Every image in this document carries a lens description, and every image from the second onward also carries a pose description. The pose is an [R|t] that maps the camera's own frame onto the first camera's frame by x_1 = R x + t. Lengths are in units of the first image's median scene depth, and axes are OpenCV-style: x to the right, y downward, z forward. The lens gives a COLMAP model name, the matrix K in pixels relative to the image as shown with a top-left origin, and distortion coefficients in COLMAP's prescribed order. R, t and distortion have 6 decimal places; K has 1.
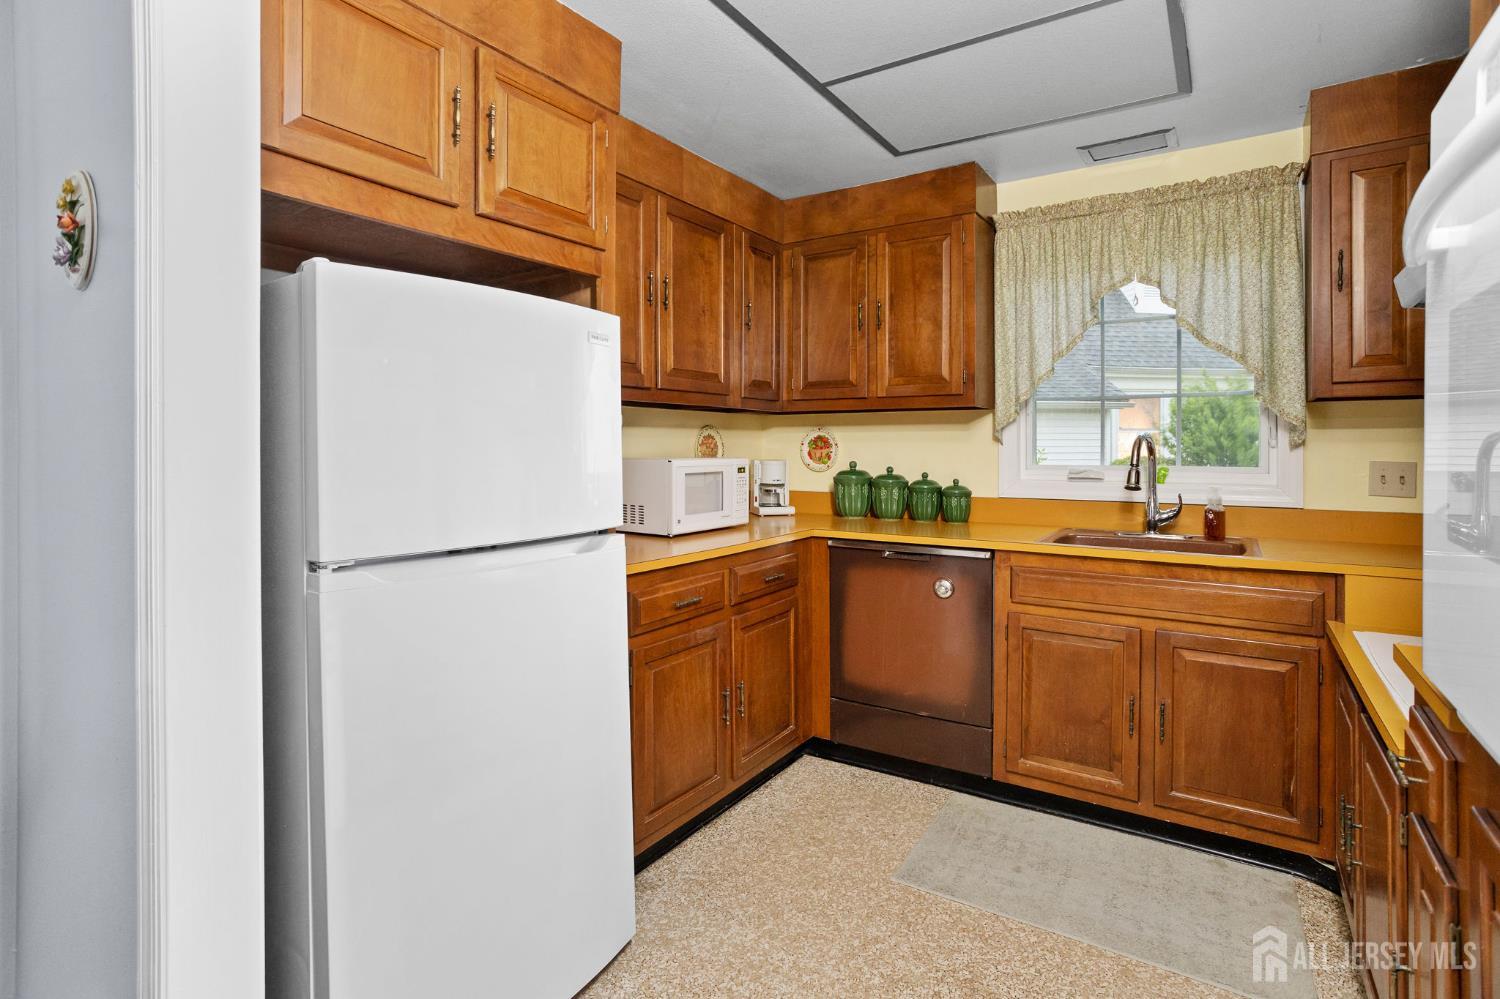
lens RADIAL K [[737.3, 0, 744.2], [0, 737.3, 451.9], [0, 0, 1]] dist [-0.001066, 0.000667]
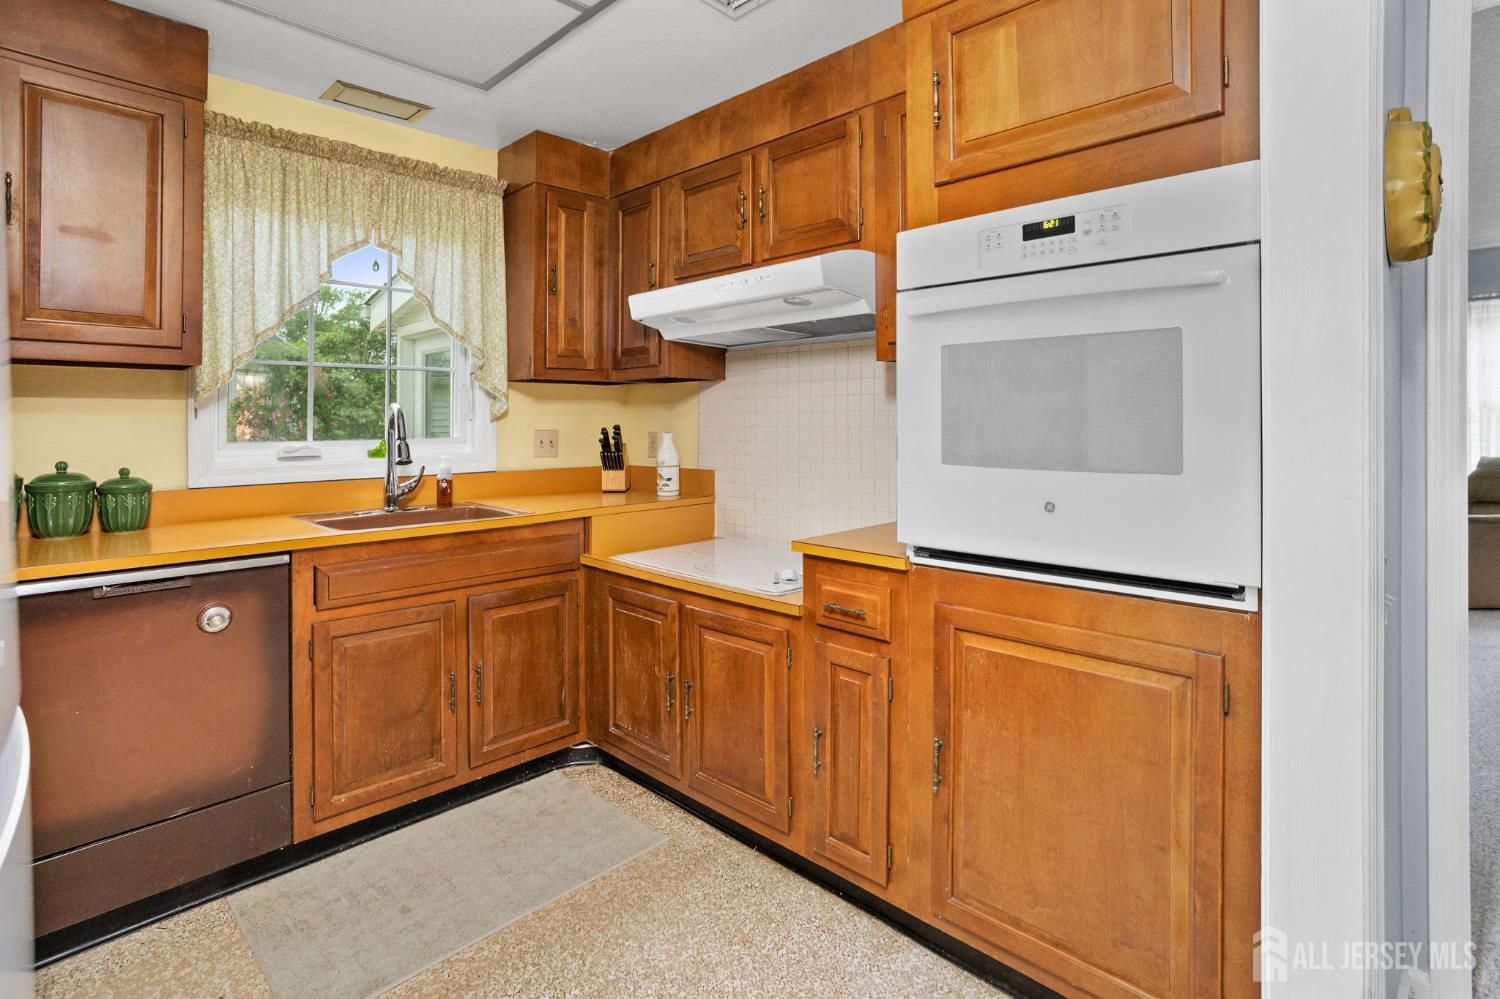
lens RADIAL K [[763.3, 0, 736.7], [0, 763.3, 419.9], [0, 0, 1]] dist [-0.022745, 0.019429]
pose [[0.205903, -0.001156, 0.978572, -0.357315], [0.013812, 0.999903, -0.001725, 0.001369], [-0.978475, 0.013871, 0.205899, 0.370882]]
